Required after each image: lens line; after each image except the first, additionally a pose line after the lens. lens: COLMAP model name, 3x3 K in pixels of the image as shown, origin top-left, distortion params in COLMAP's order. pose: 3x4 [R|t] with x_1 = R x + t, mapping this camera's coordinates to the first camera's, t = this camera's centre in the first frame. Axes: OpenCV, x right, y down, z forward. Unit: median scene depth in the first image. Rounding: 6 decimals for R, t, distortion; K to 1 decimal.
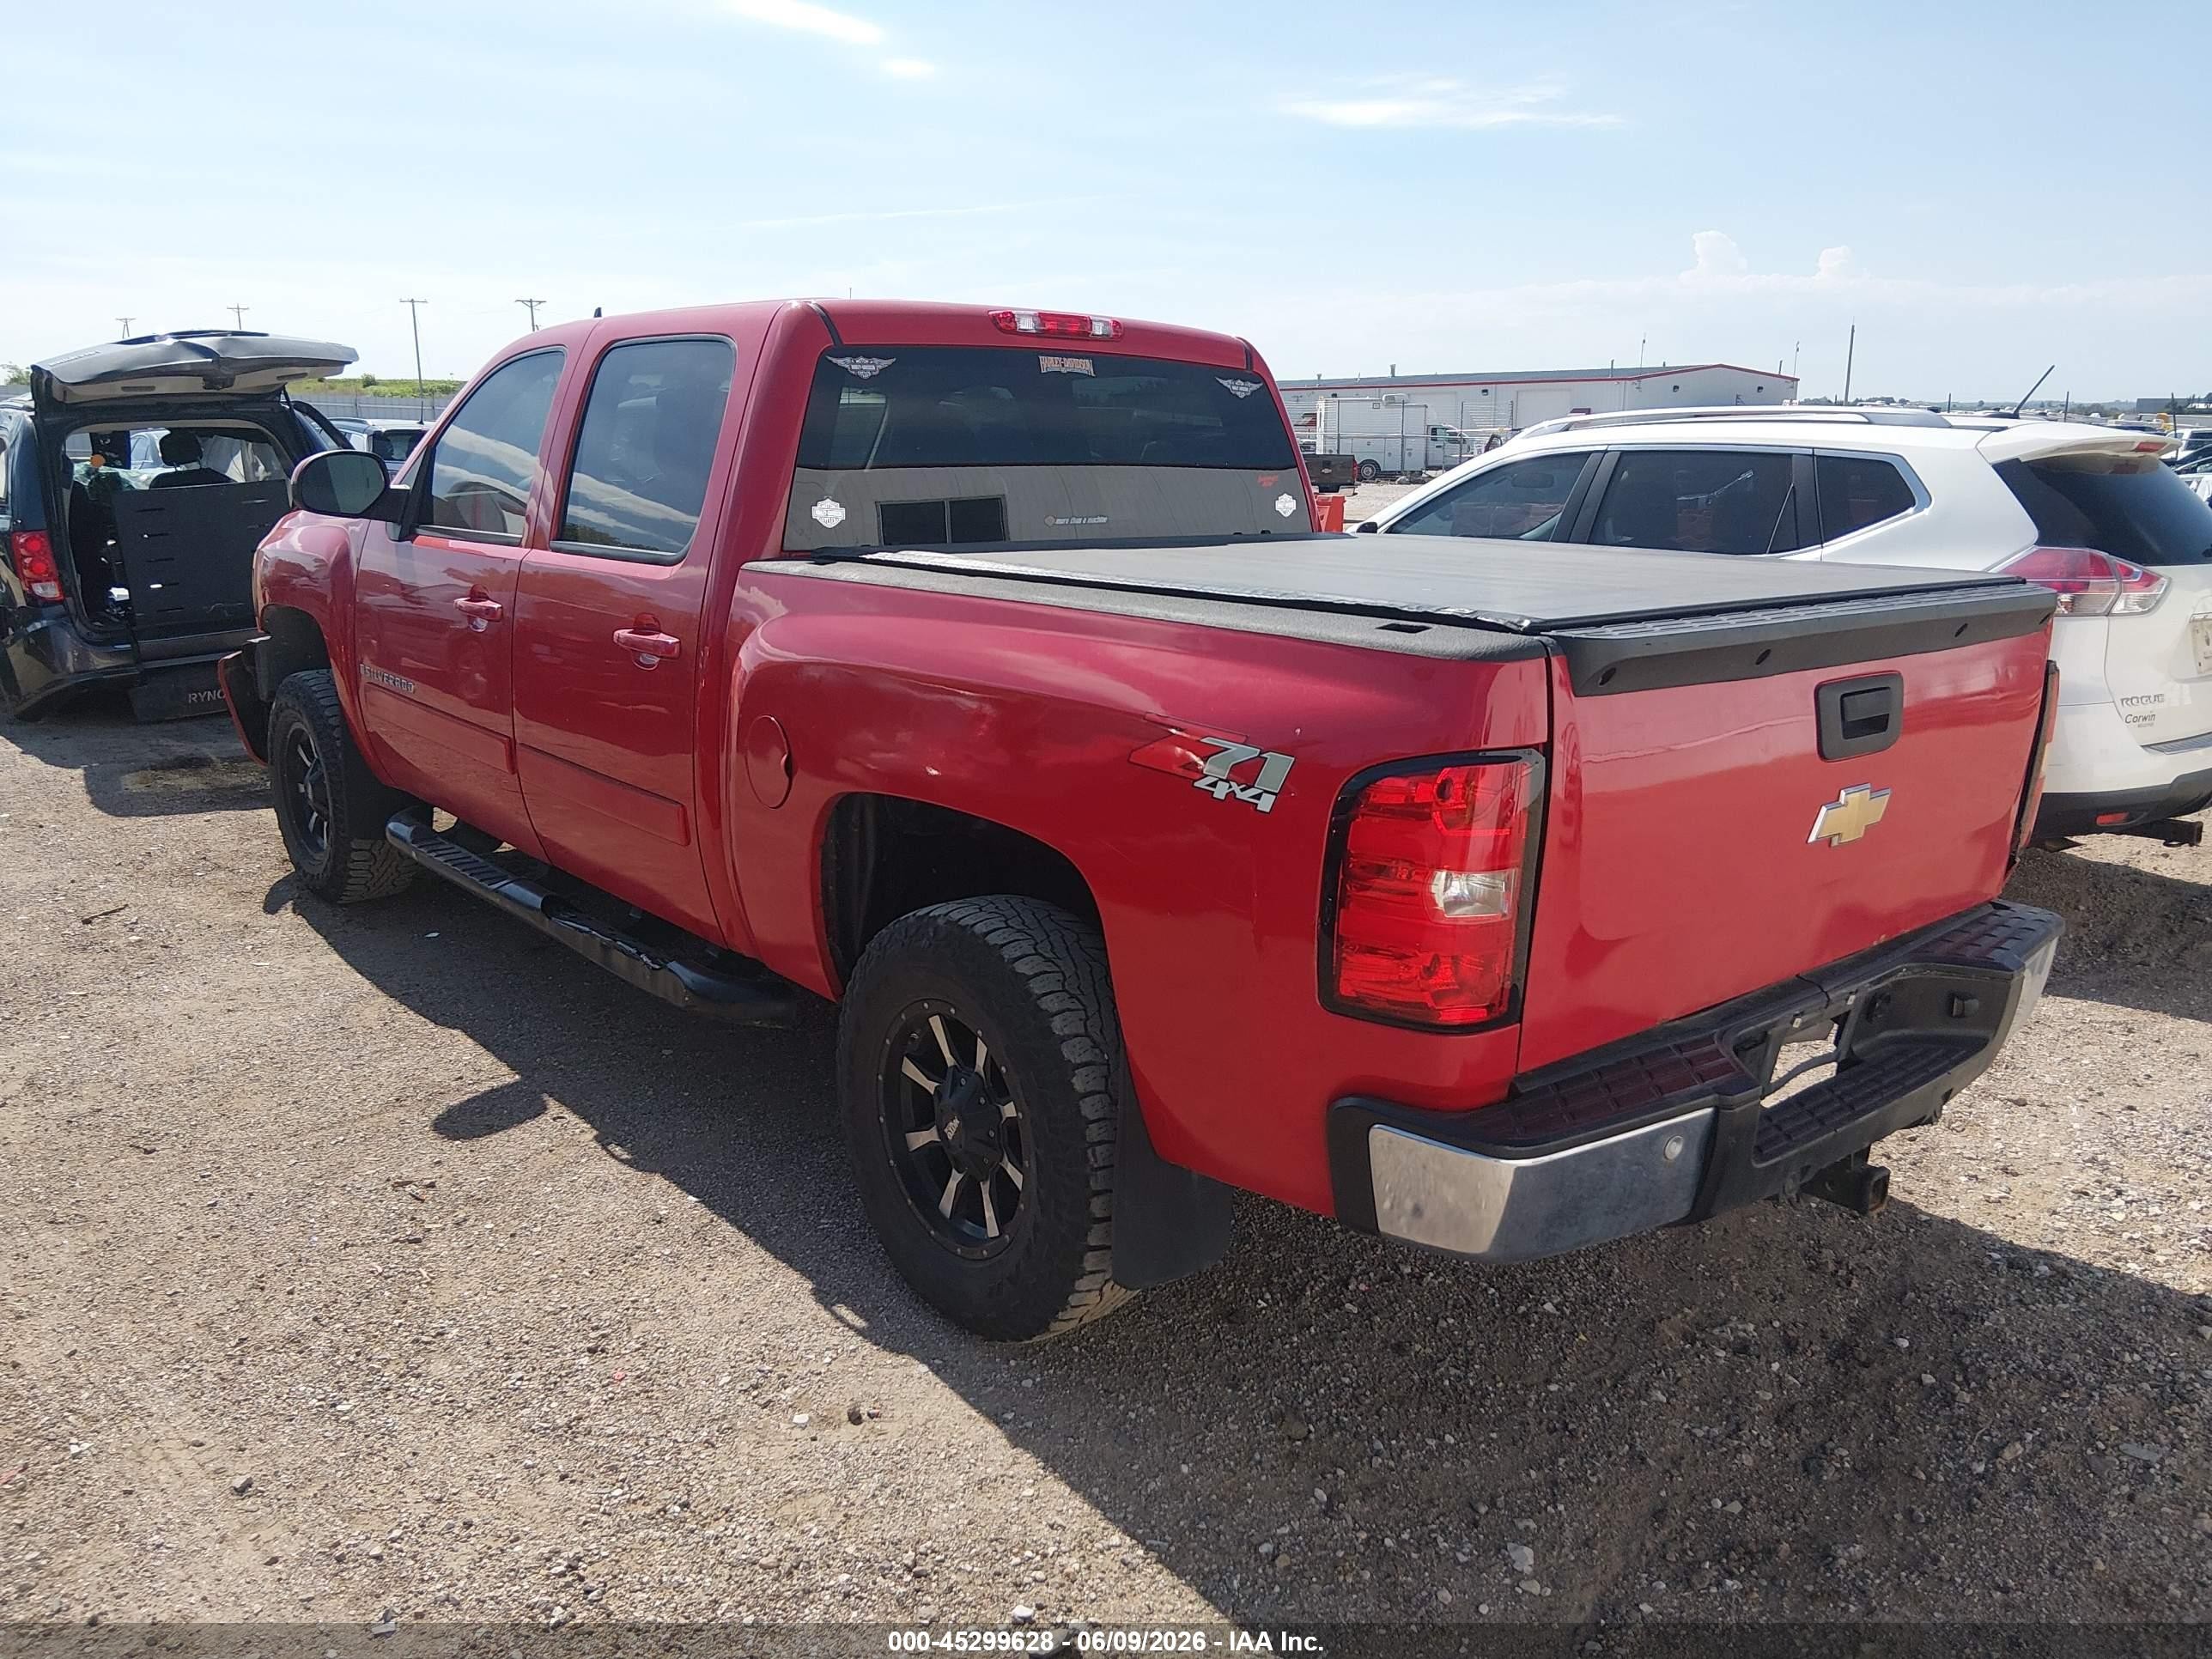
lens RADIAL K [[1686.9, 0, 1113.4], [0, 1686.9, 839.9], [0, 0, 1]] dist [0.110261, -0.208761]
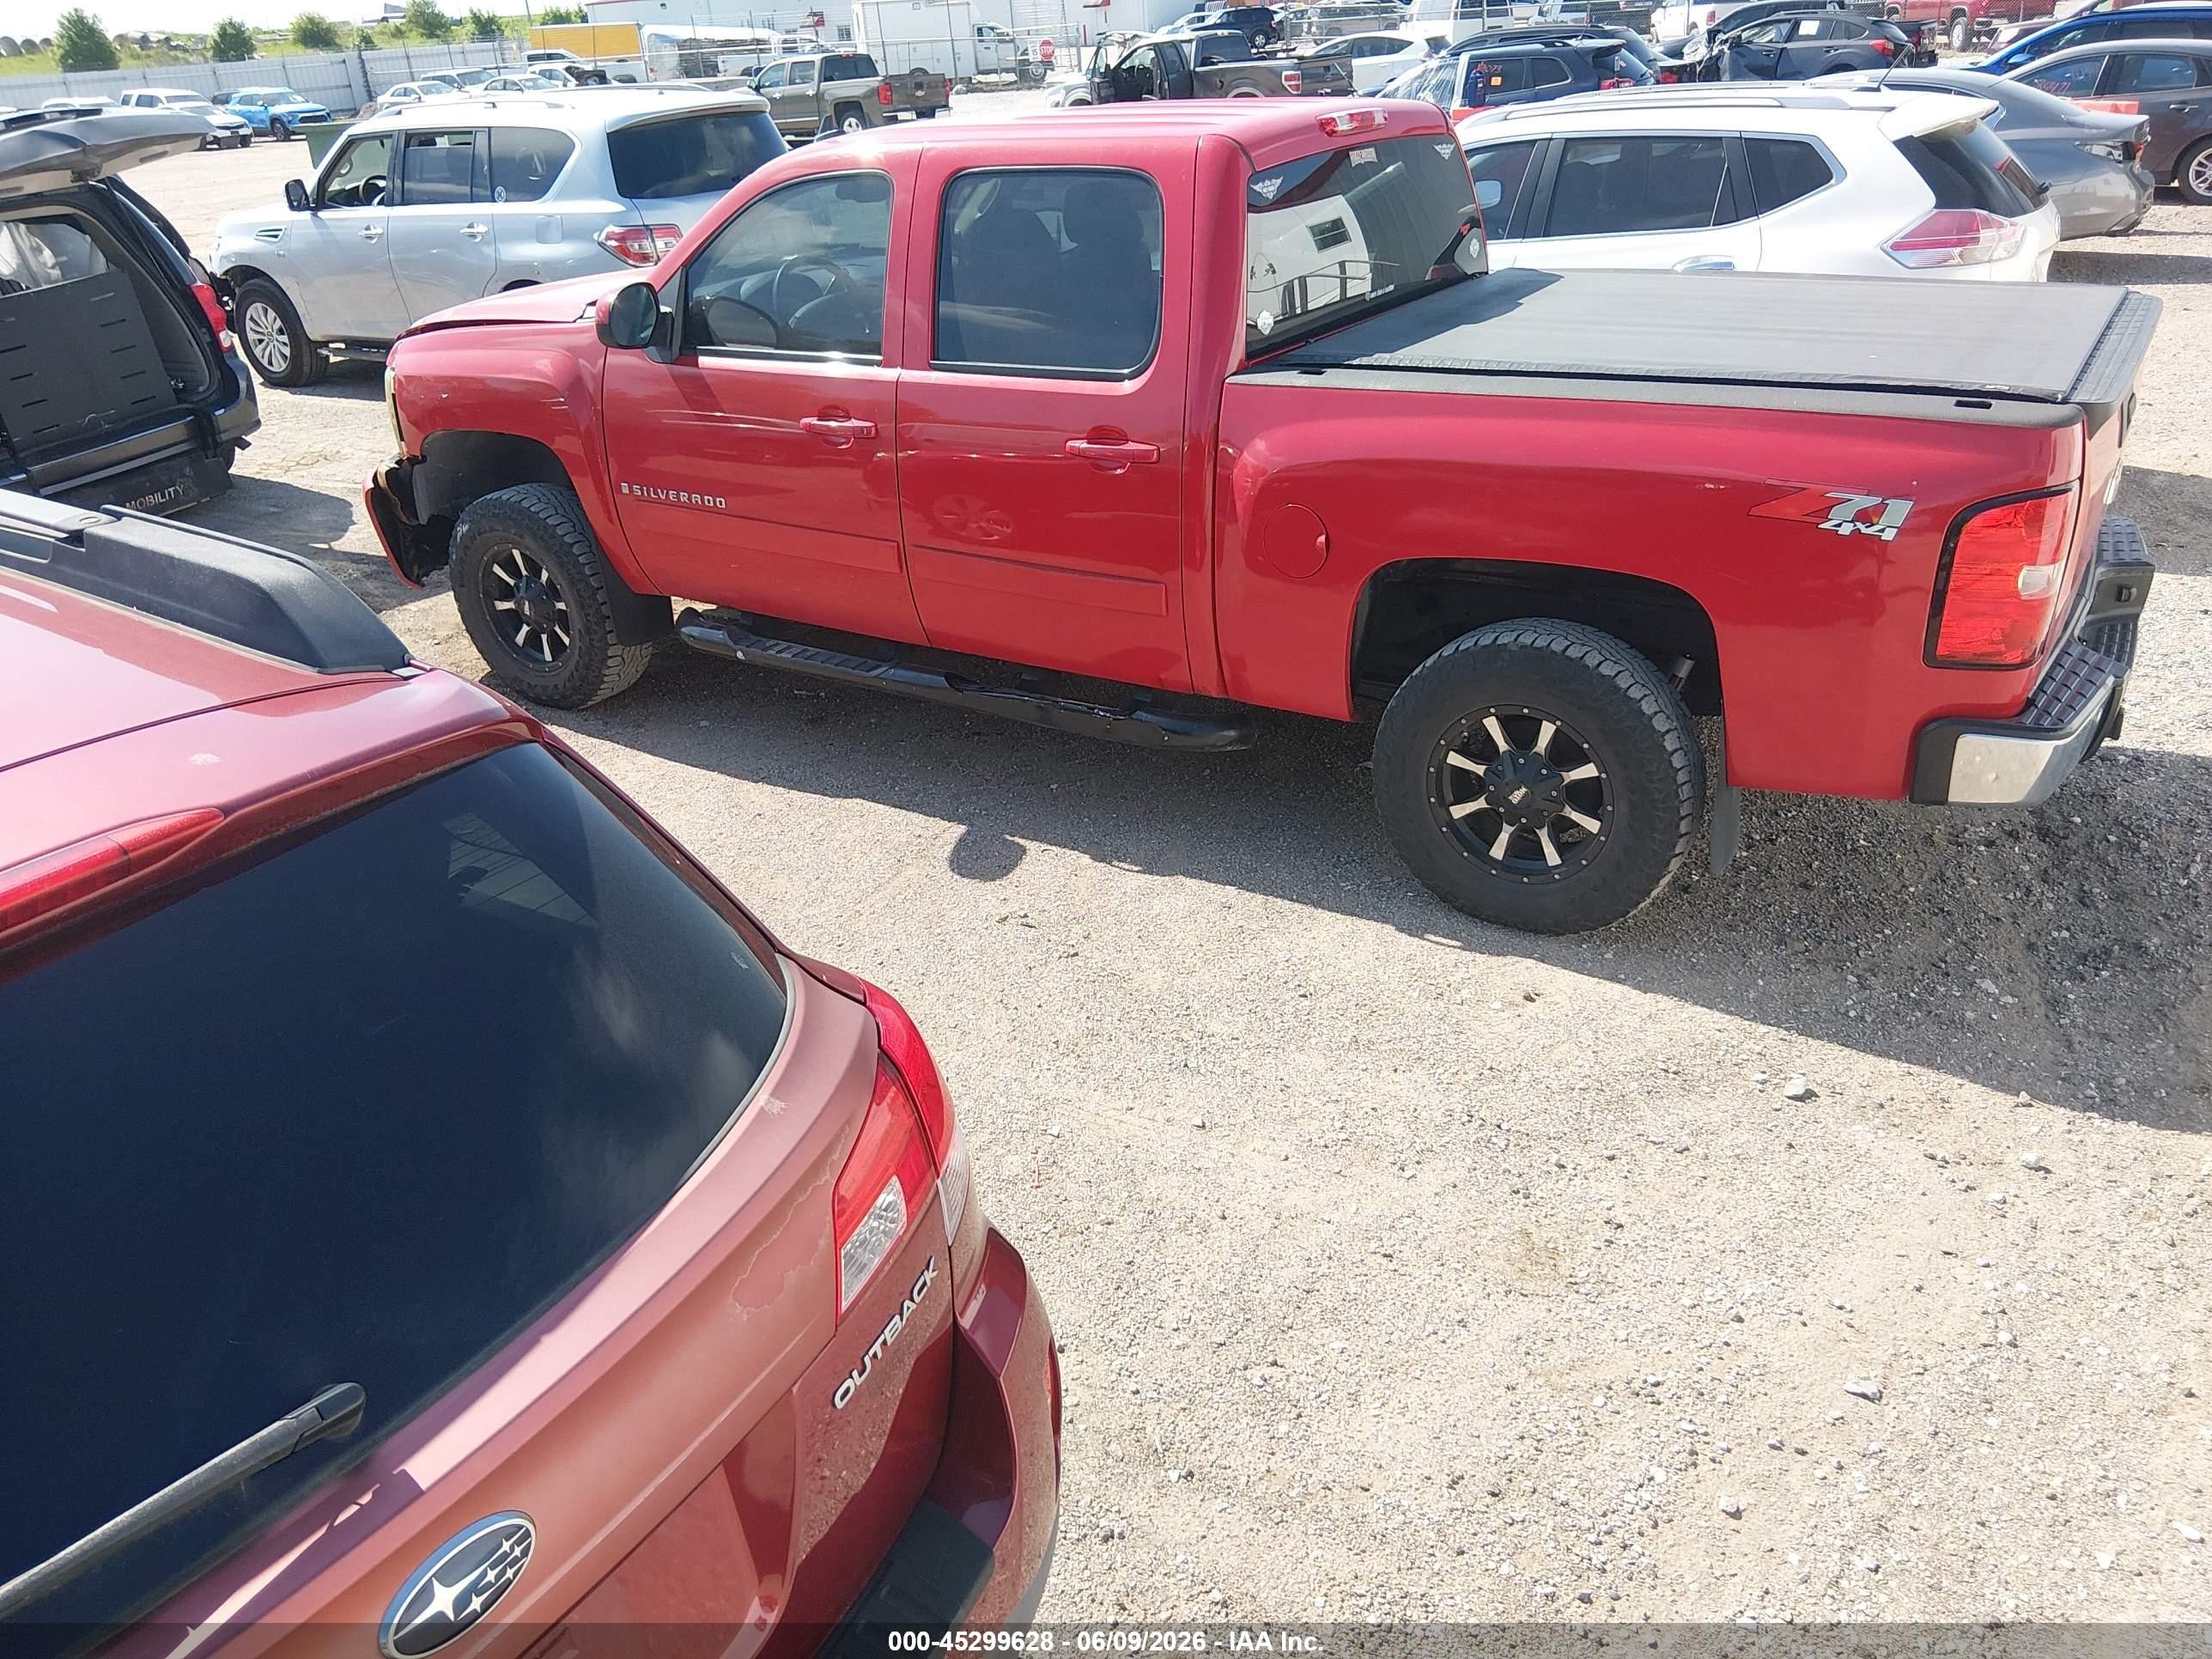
lens RADIAL K [[1718.5, 0, 1101.0], [0, 1718.5, 850.8], [0, 0, 1]] dist [0.127137, -0.222983]
pose [[0.953481, -0.184750, 0.238204, -0.739127], [0.130273, 0.965122, 0.227088, -0.144412], [-0.271850, -0.185493, 0.944293, -0.233221]]
